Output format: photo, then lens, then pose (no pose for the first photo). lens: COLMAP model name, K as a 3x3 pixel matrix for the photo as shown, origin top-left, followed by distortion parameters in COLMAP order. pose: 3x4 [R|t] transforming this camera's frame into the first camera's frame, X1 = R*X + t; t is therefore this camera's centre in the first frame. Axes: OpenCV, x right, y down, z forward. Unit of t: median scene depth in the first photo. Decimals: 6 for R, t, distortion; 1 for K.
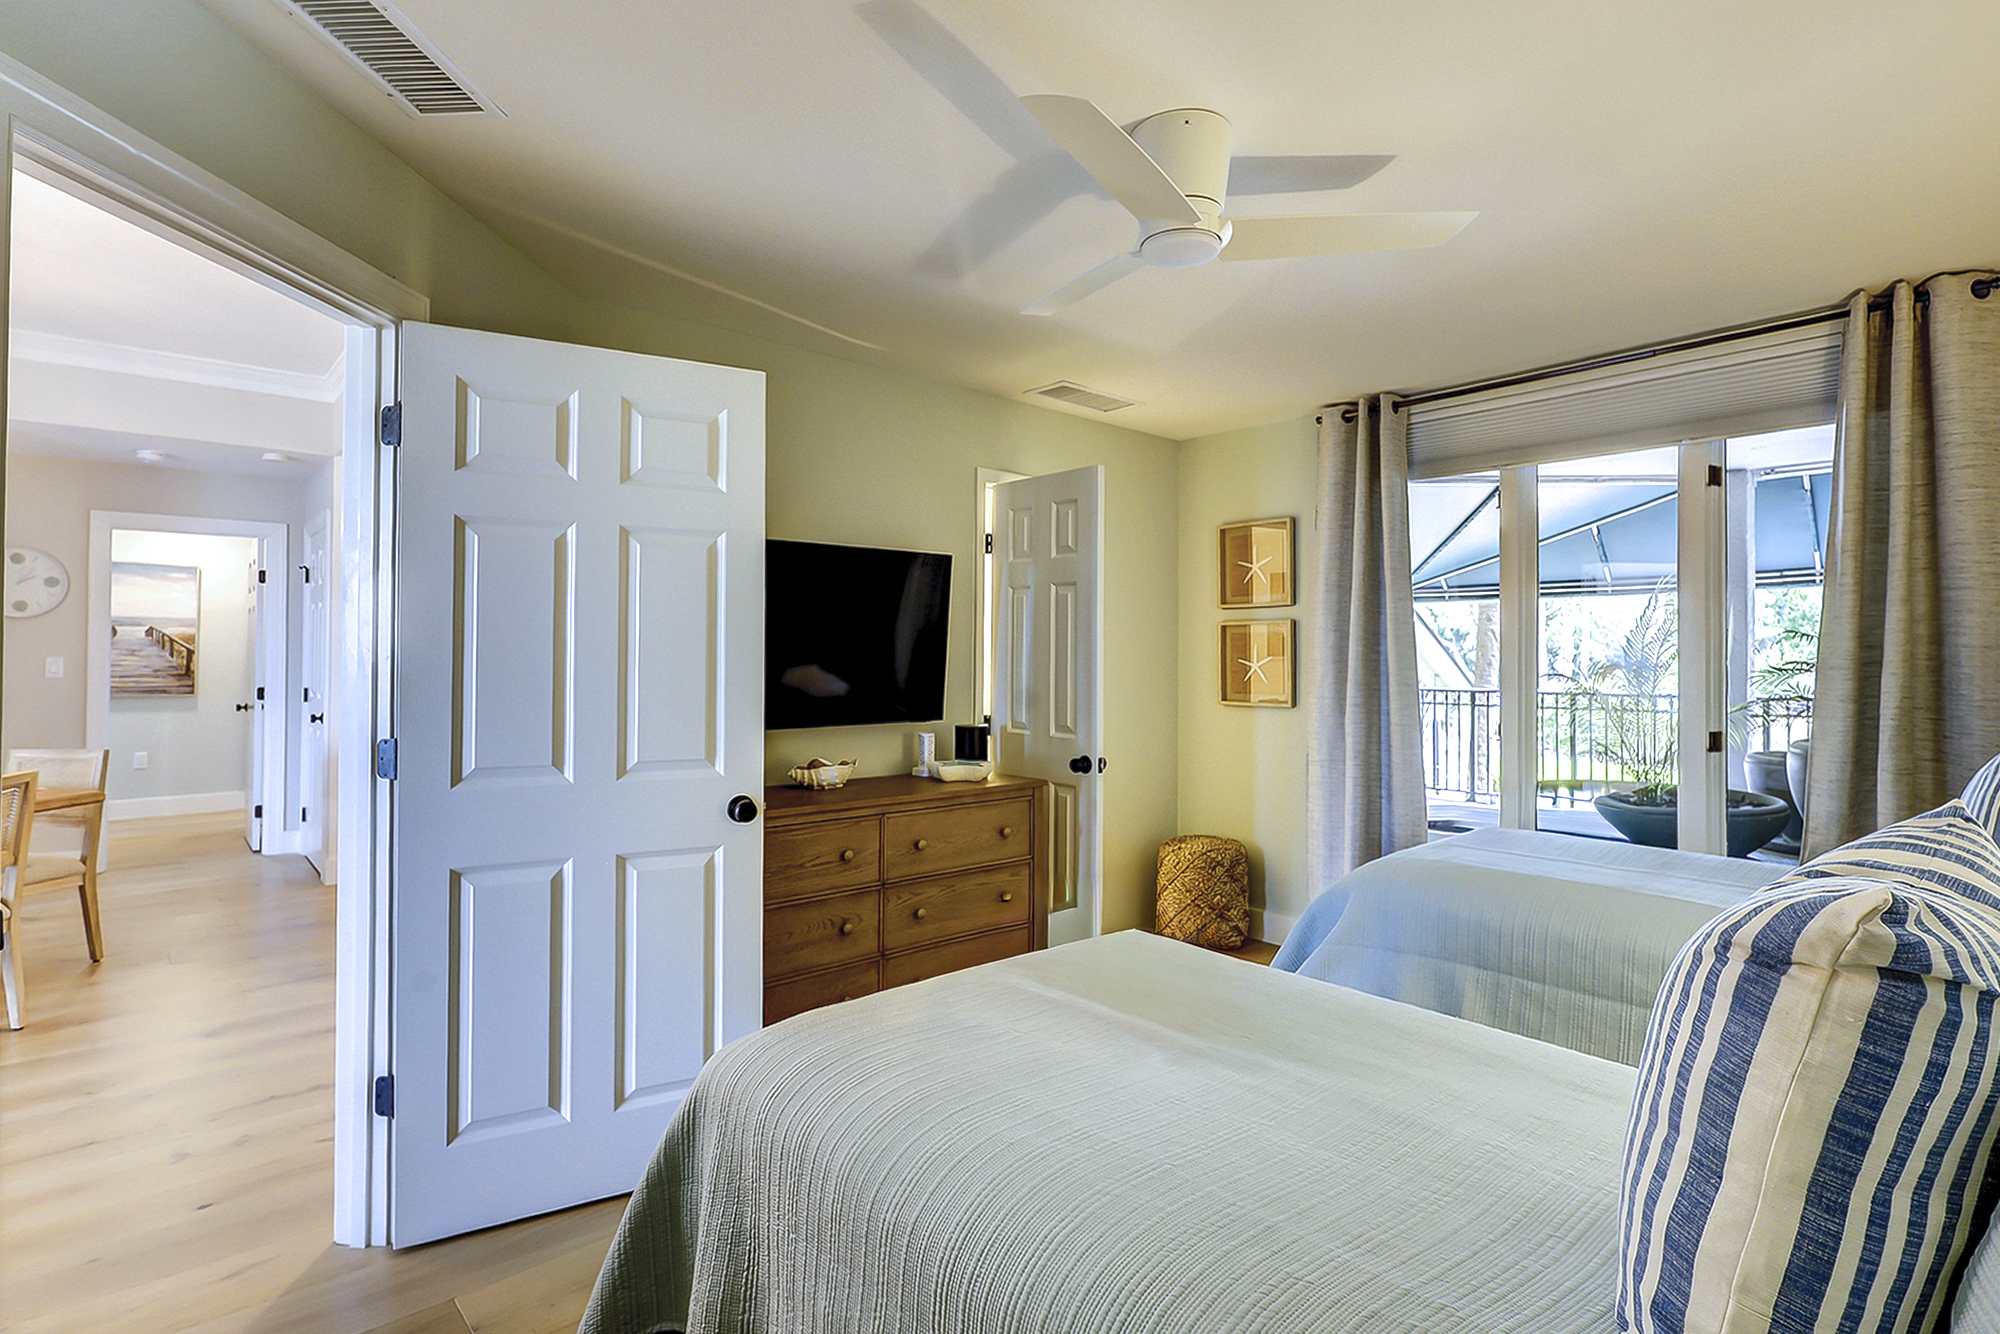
lens RADIAL K [[975.9, 0, 1000.1], [0, 975.9, 655.0], [0, 0, 1]] dist [-0.025451, 0.000072]
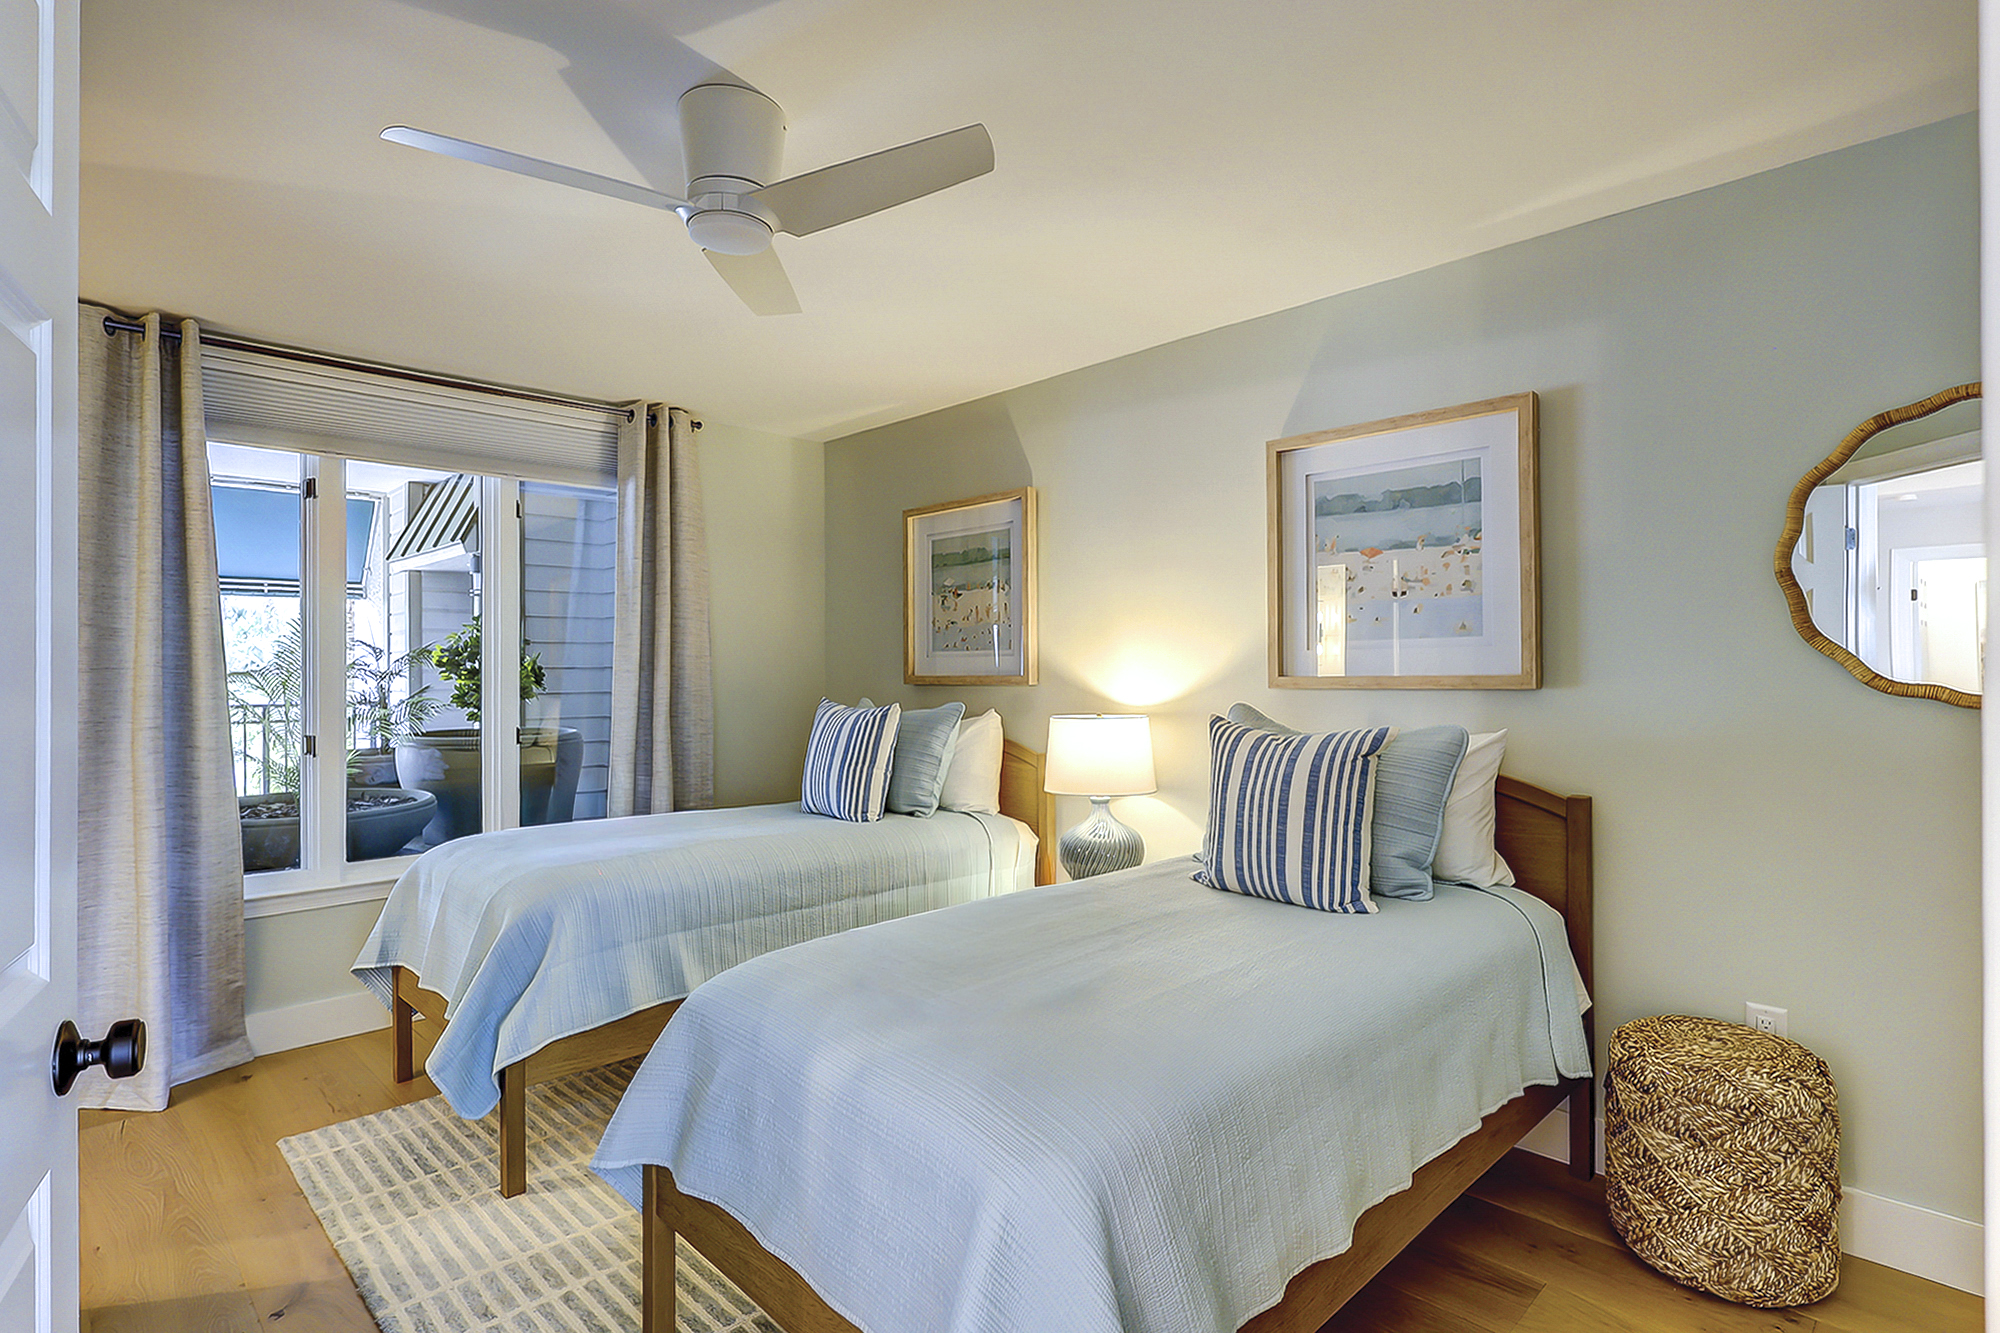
lens RADIAL K [[975.9, 0, 1000.1], [0, 975.9, 654.5], [0, 0, 1]] dist [-0.025451, 0.000072]
pose [[-0.093214, 0.007674, 0.995617, -0.419093], [0.002736, 0.999968, -0.007452, 0.002816], [-0.995642, 0.002029, -0.093232, 0.444169]]
